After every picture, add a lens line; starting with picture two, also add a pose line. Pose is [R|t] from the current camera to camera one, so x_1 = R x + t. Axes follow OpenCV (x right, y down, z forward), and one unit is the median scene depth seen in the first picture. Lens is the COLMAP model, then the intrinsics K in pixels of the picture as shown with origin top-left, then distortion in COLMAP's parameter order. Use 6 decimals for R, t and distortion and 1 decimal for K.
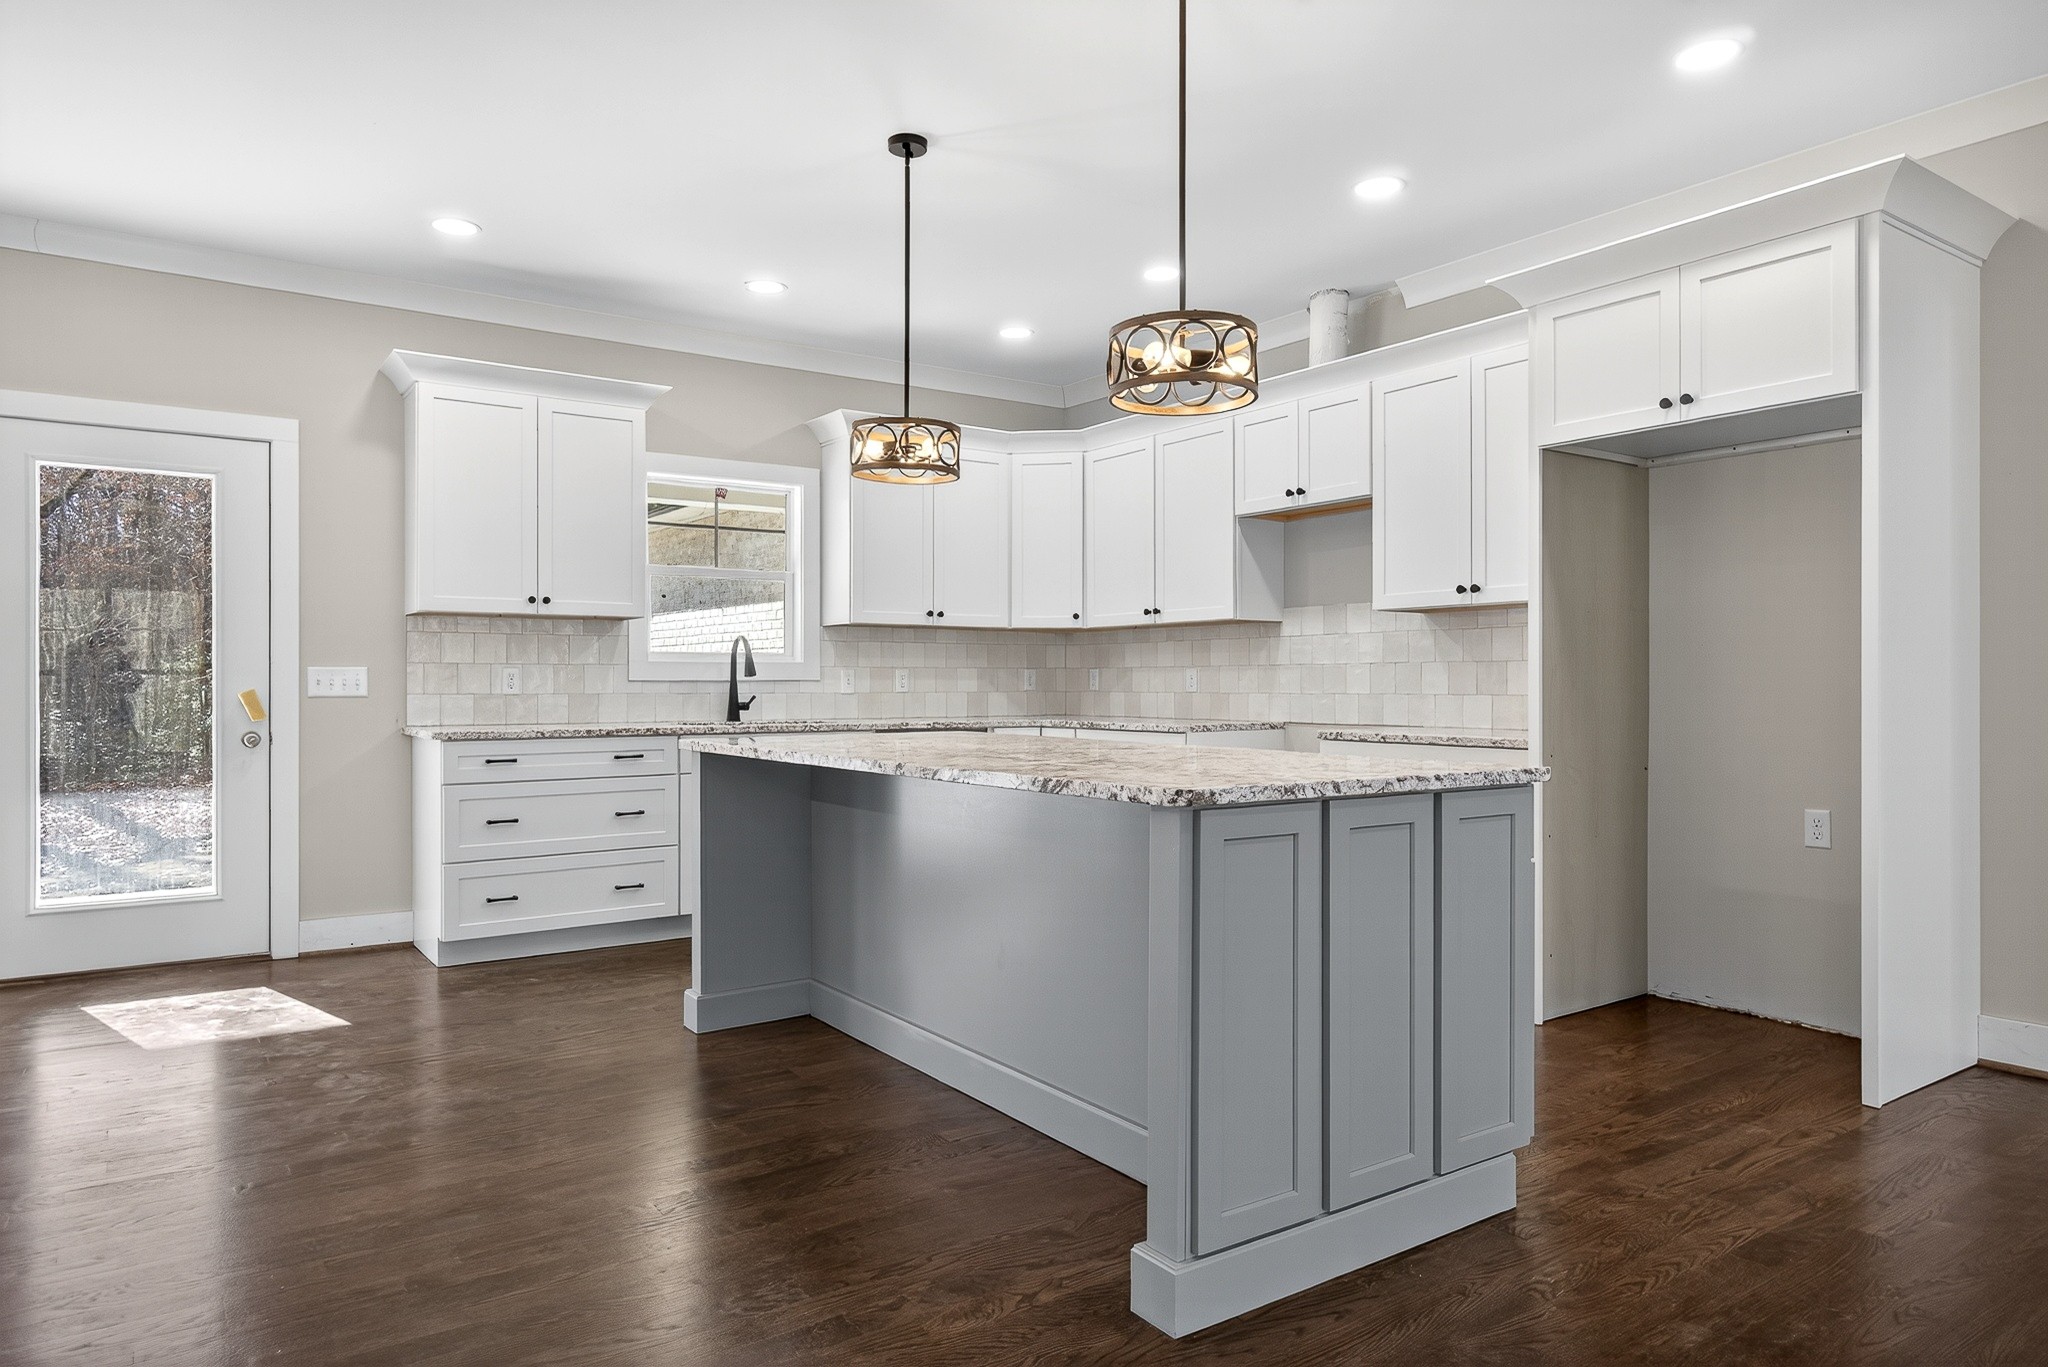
lens RADIAL K [[1296.6, 0, 1033.6], [0, 1296.6, 677.8], [0, 0, 1]] dist [0.000118, 0.001413]
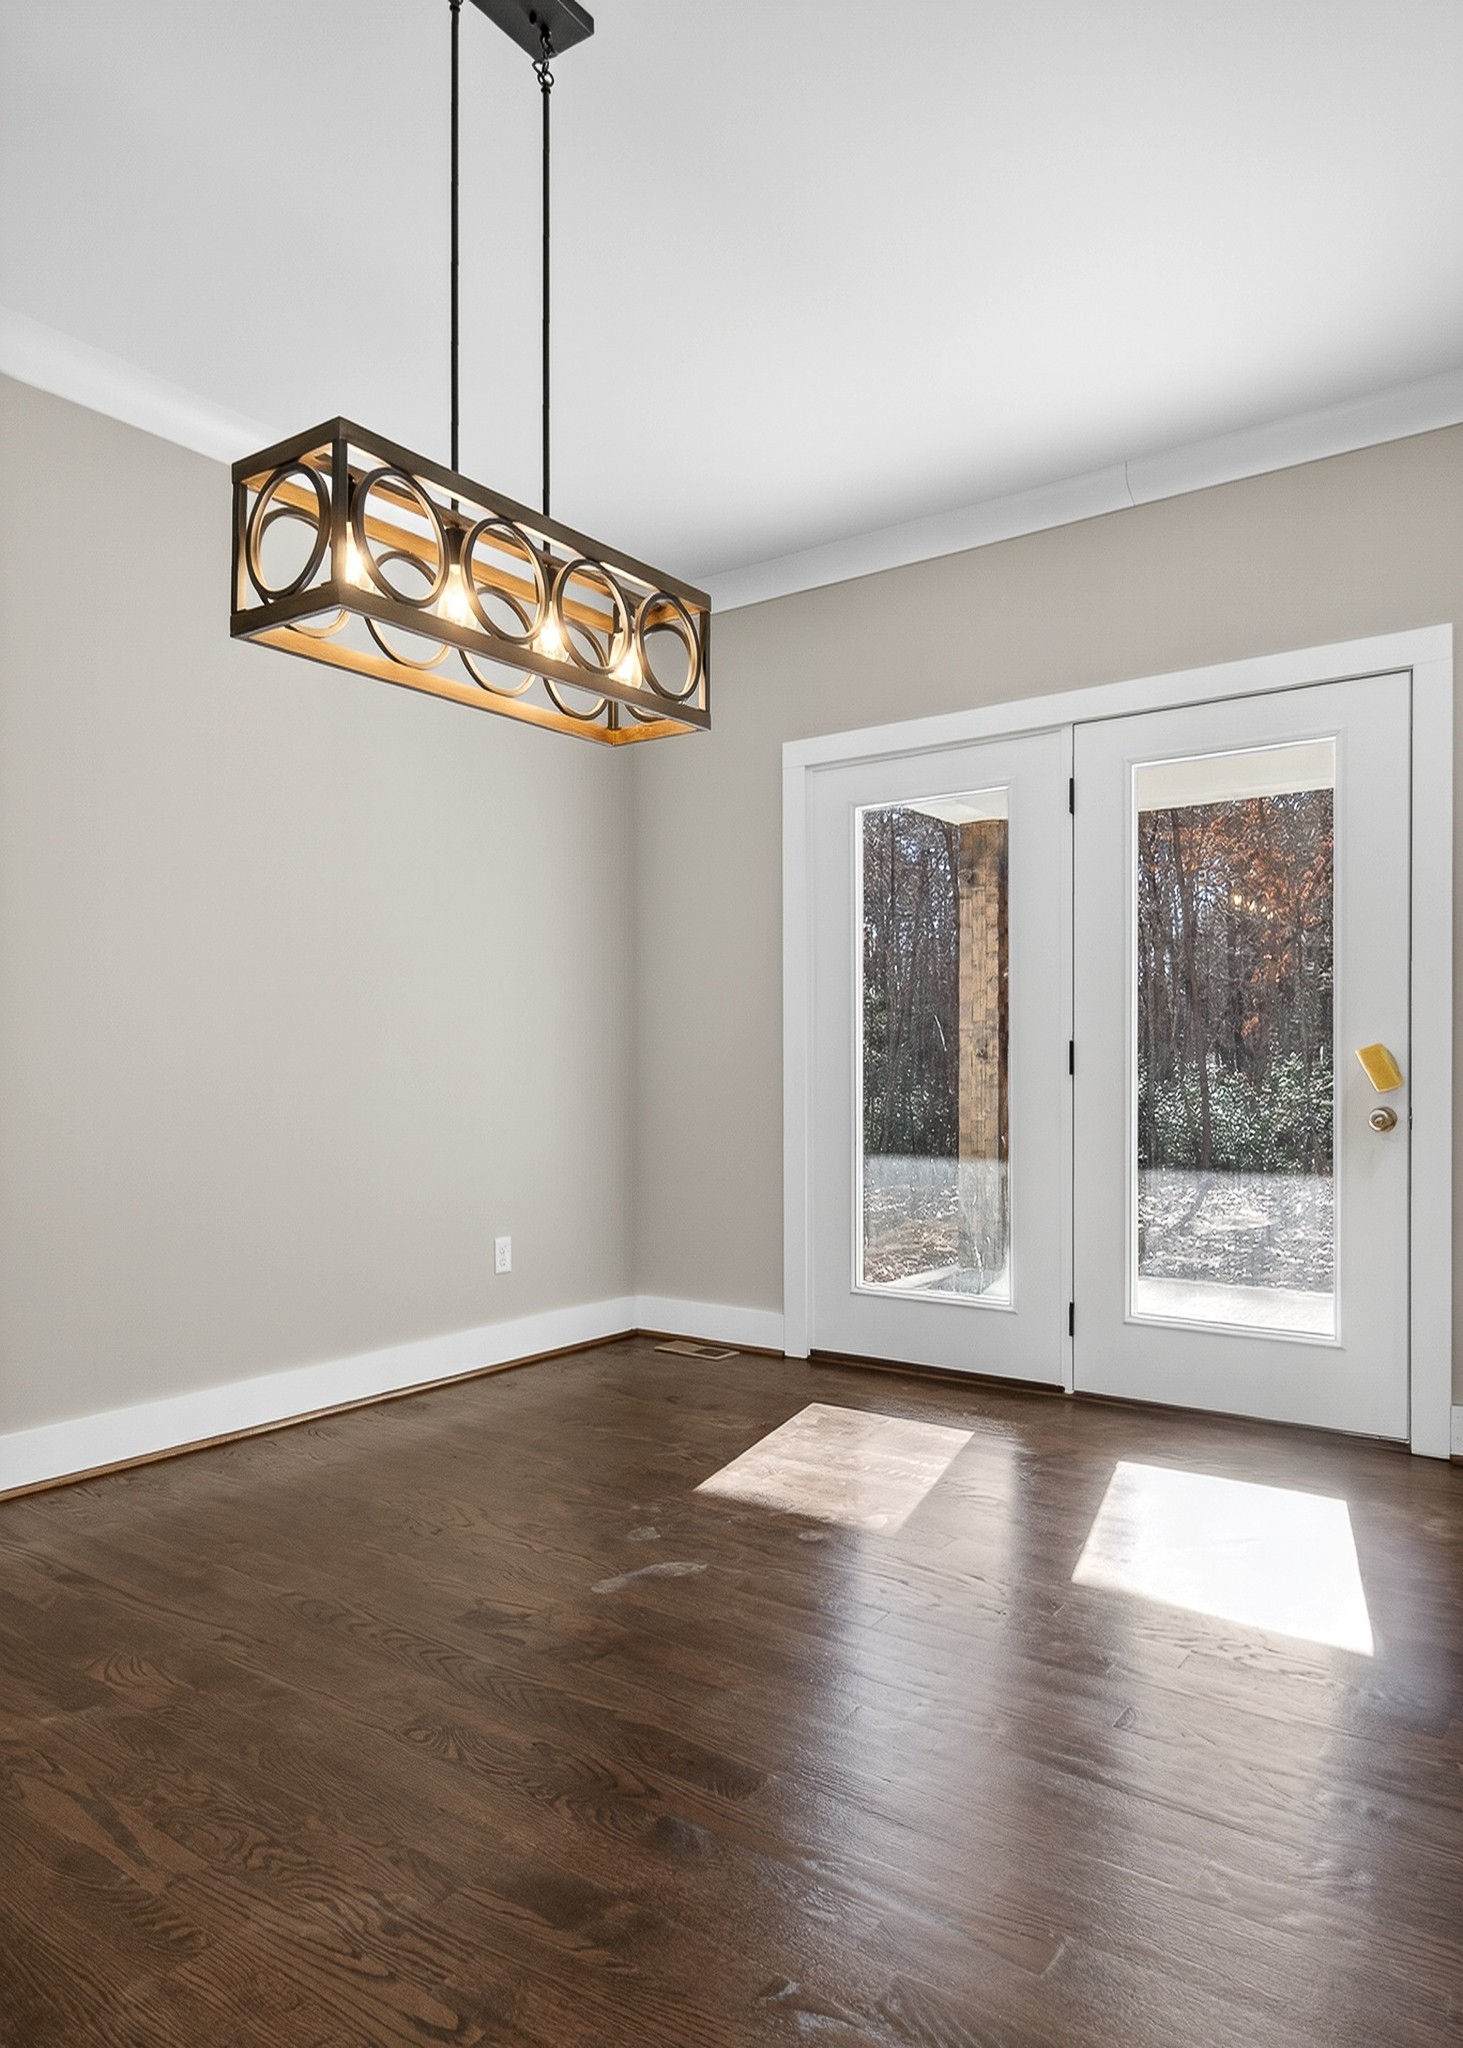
lens RADIAL K [[1255.6, 0, 761.8], [0, 1255.6, 1084.7], [0, 0, 1]] dist [0.000744, -0.004996]
pose [[0.329192, 0.008427, -0.944225, -0.093560], [0.005680, 0.999924, 0.010904, 0.020147], [0.944246, -0.008952, 0.329120, 0.469533]]
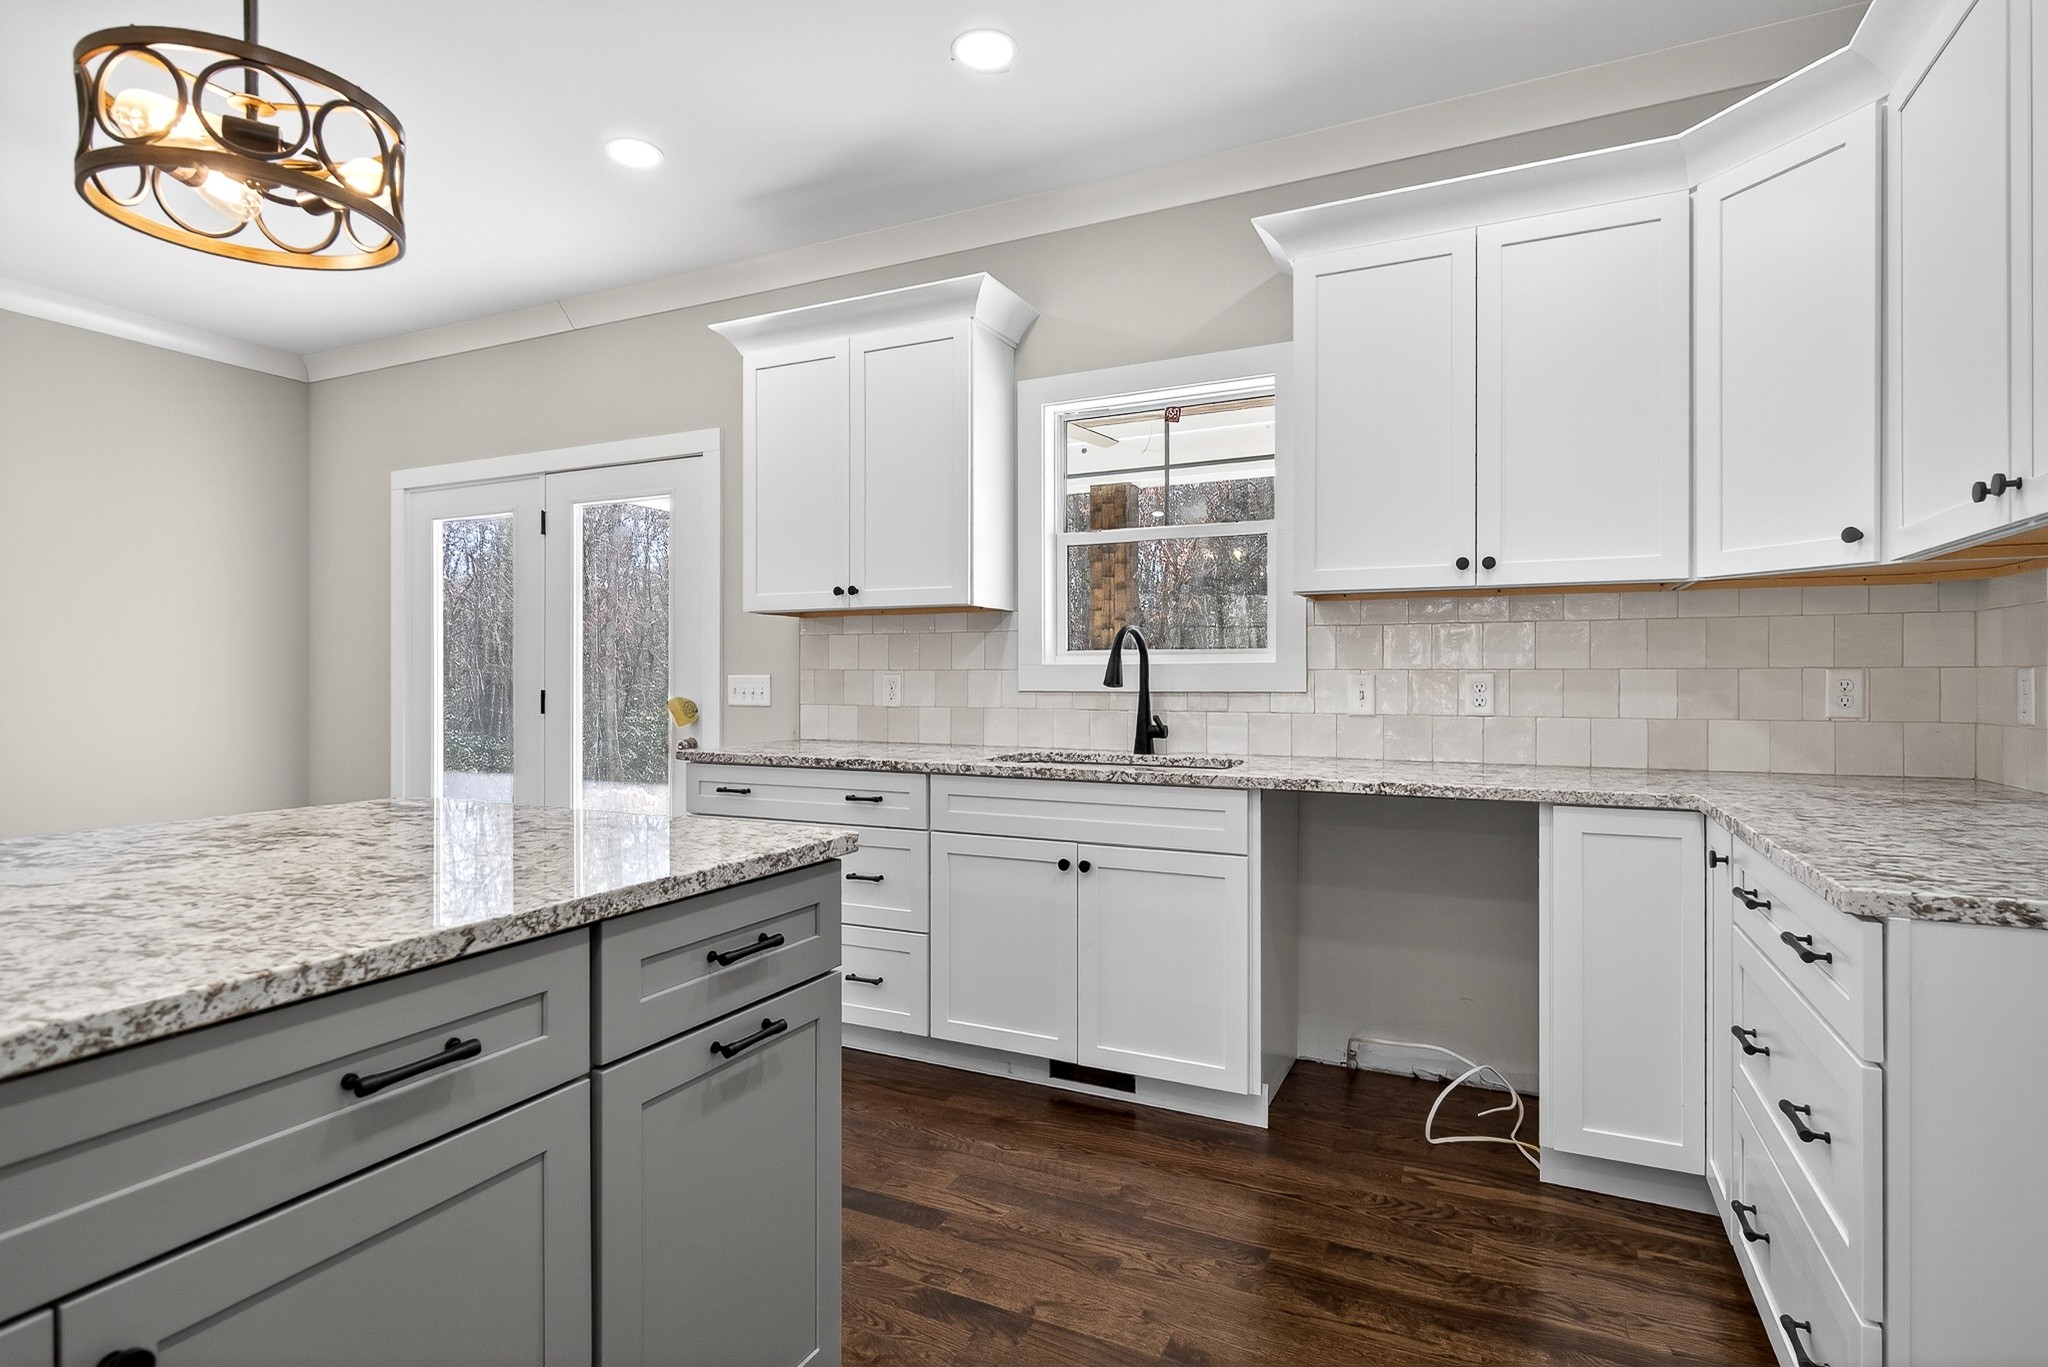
lens RADIAL K [[1020.2, 0, 1021.2], [0, 1020.2, 678.7], [0, 0, 1]] dist [-0.000072, -0.001948]
pose [[0.489784, -0.000965, -0.871843, 0.226491], [0.000881, 0.999999, -0.000612, -0.005287], [0.871843, -0.000468, 0.489785, 0.808065]]
